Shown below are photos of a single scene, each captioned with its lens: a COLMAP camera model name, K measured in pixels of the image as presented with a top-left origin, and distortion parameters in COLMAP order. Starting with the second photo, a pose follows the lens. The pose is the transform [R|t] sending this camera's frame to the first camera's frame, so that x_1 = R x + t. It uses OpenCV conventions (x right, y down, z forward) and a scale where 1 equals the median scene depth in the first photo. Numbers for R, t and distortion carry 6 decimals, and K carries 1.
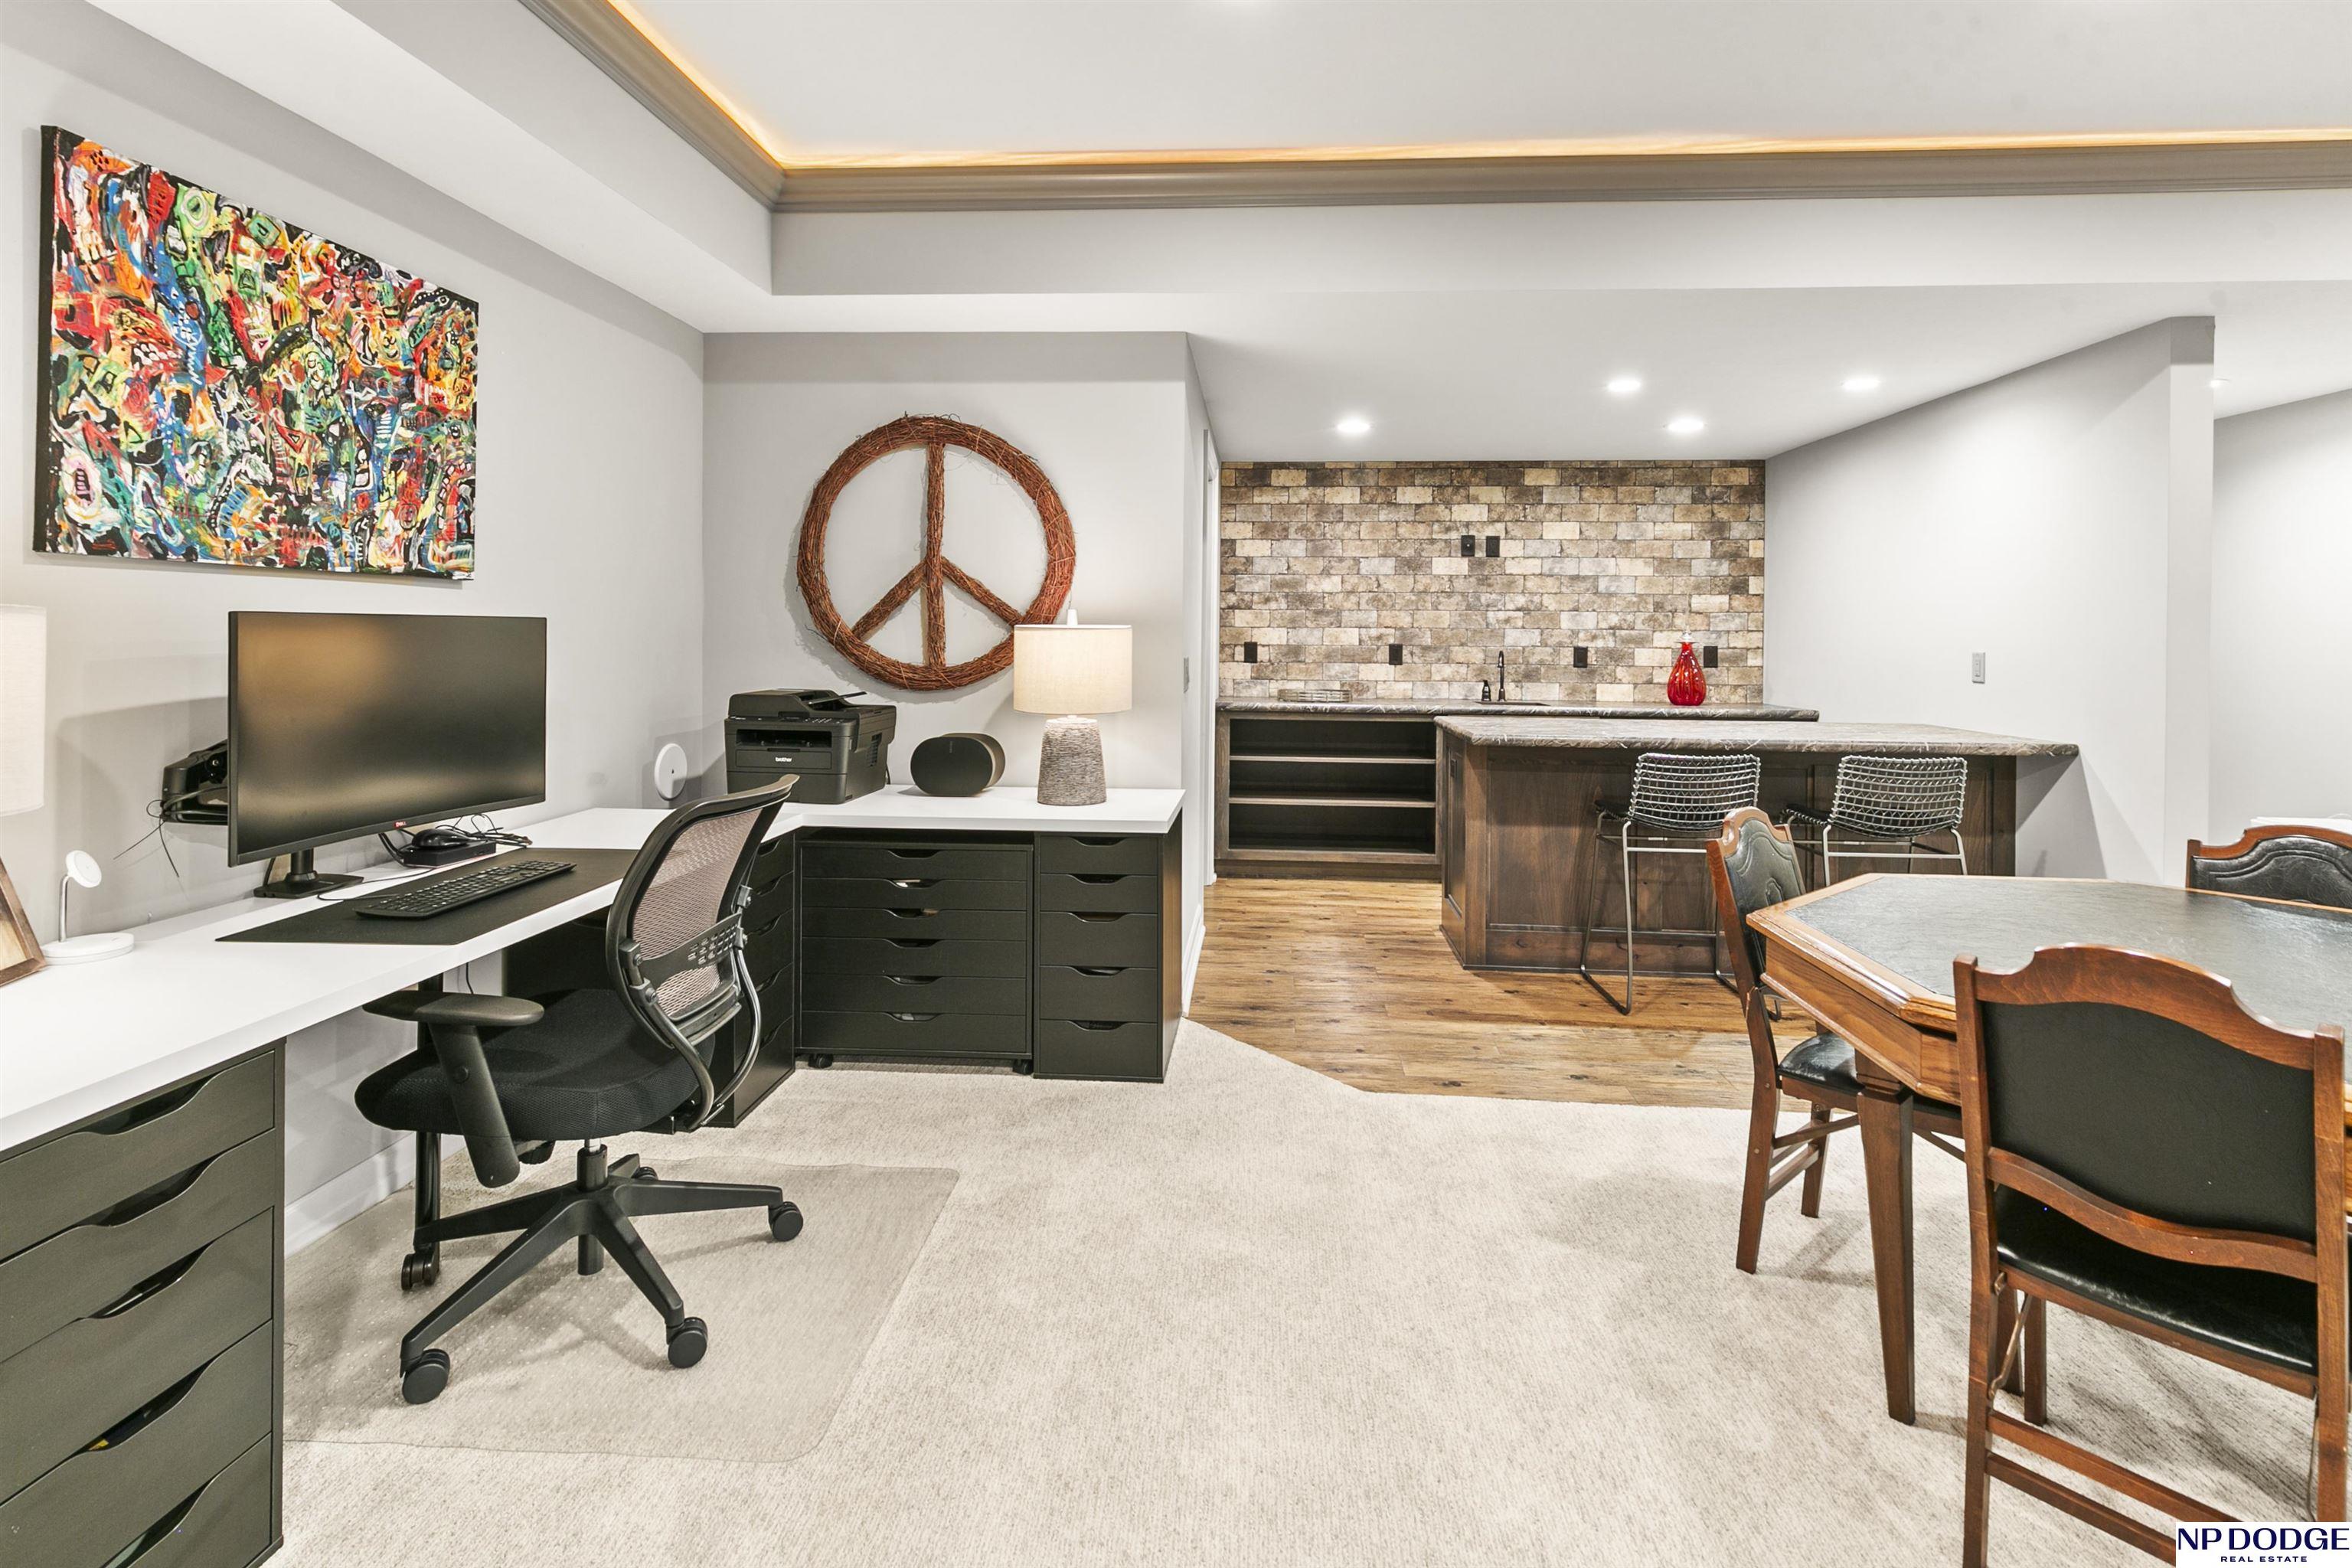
lens RADIAL K [[1127.3, 0, 1175.3], [0, 1127.3, 624.1], [0, 0, 1]] dist [0.004751, 0.000435]
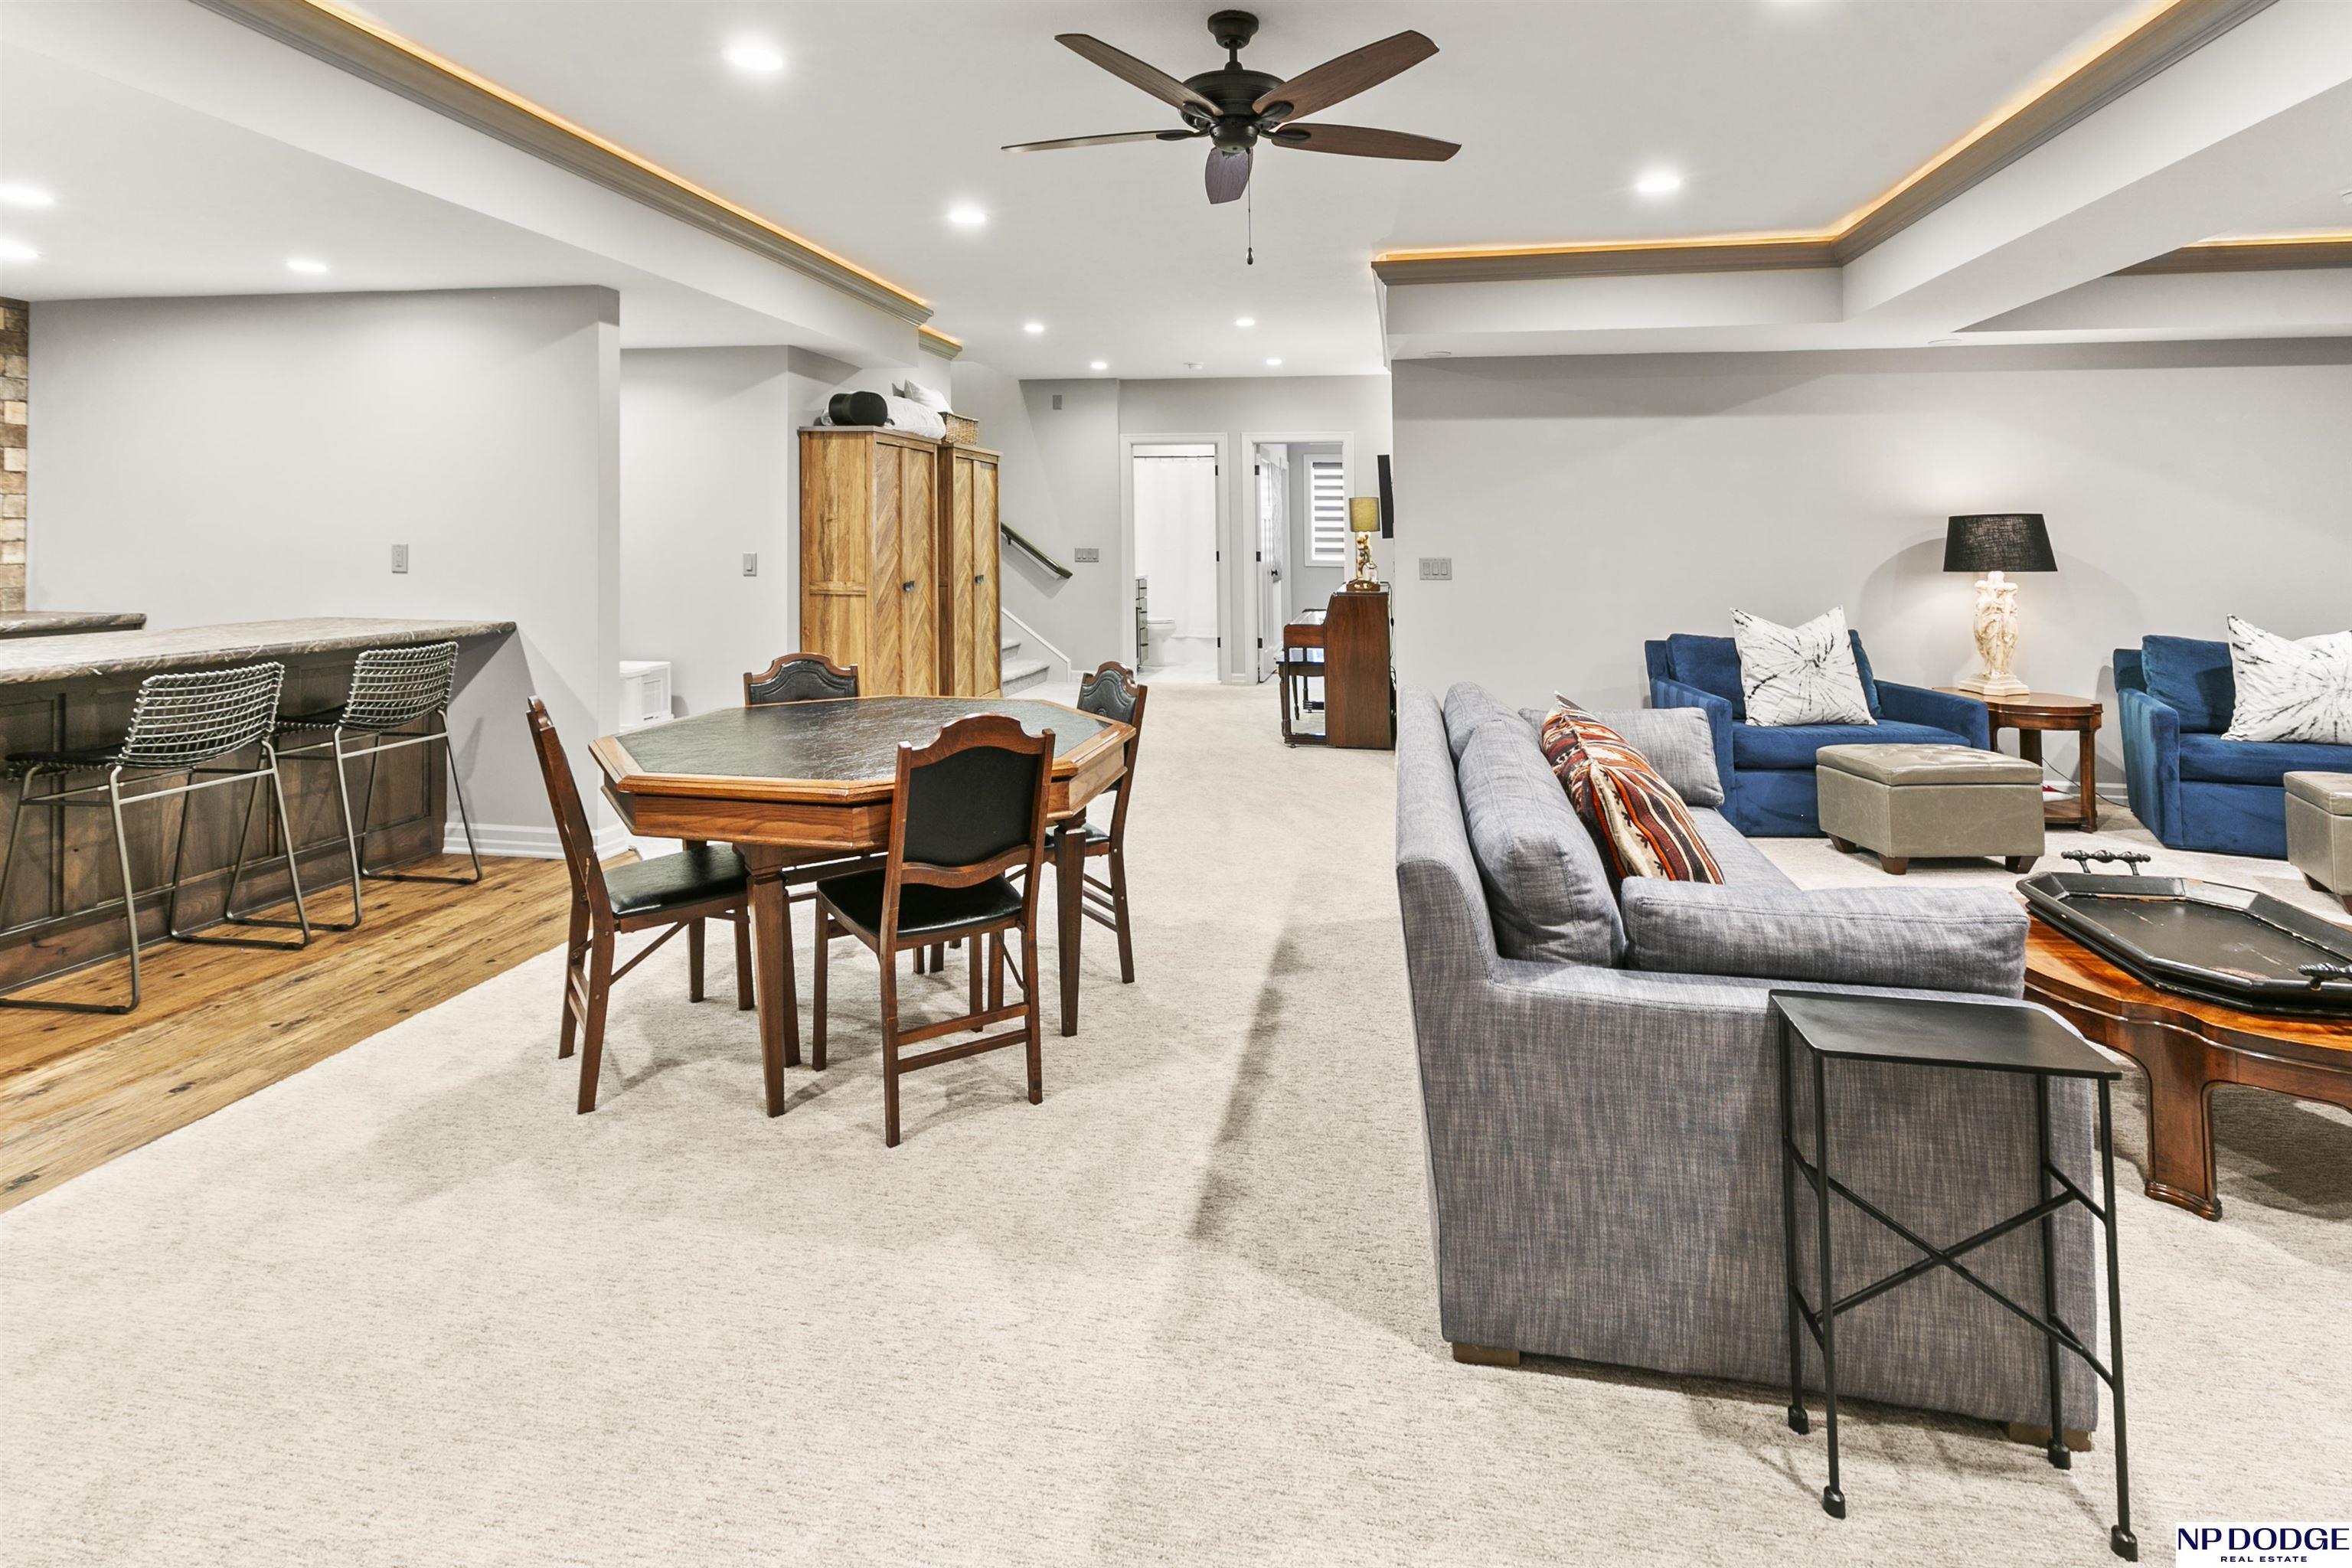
lens RADIAL K [[1127.3, 0, 1179.4], [0, 1127.3, 530.1], [0, 0, 1]] dist [0.004751, 0.000435]
pose [[0.099449, -0.002037, 0.995041, -0.207283], [-0.016917, 0.999850, 0.003738, -0.002867], [-0.994899, -0.017205, 0.099400, 0.124645]]
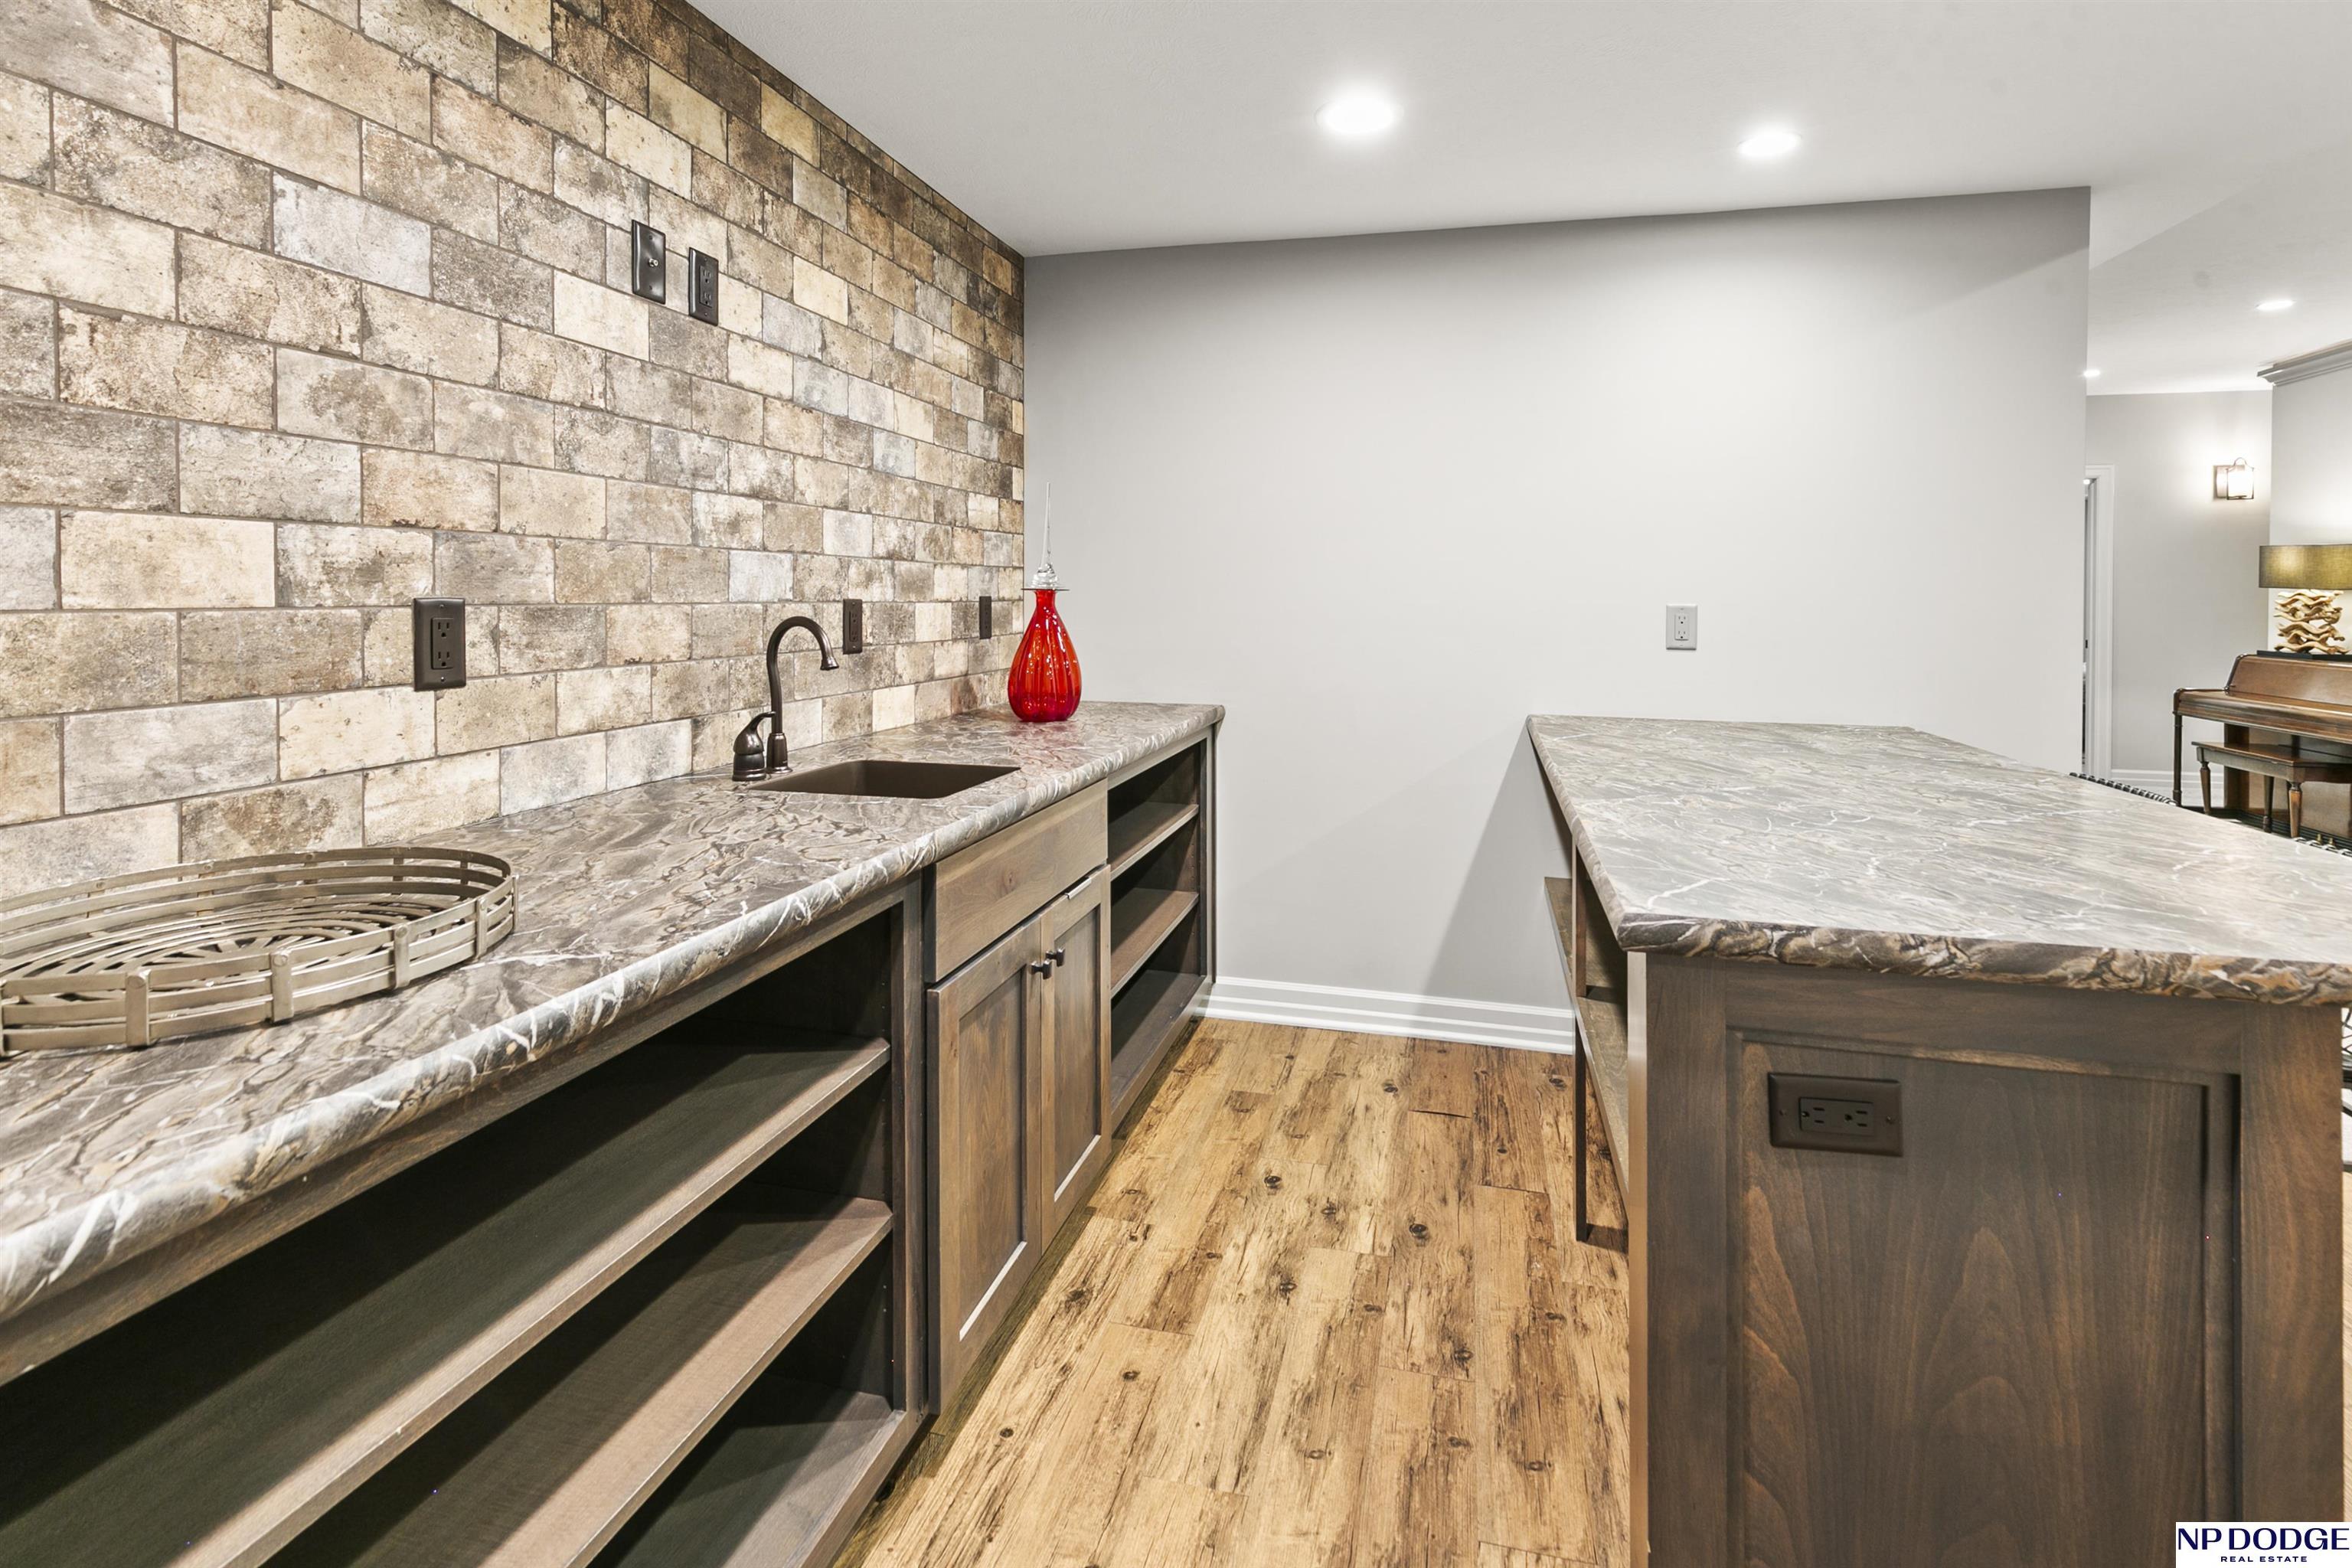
lens RADIAL K [[1127.3, 0, 1232.8], [0, 1127.3, 613.4], [0, 0, 1]] dist [0.004751, 0.000435]
pose [[0.145330, -0.024230, 0.989086, -0.013822], [-0.017812, 0.999474, 0.027102, 0.012533], [-0.989223, -0.021557, 0.144822, 0.889183]]
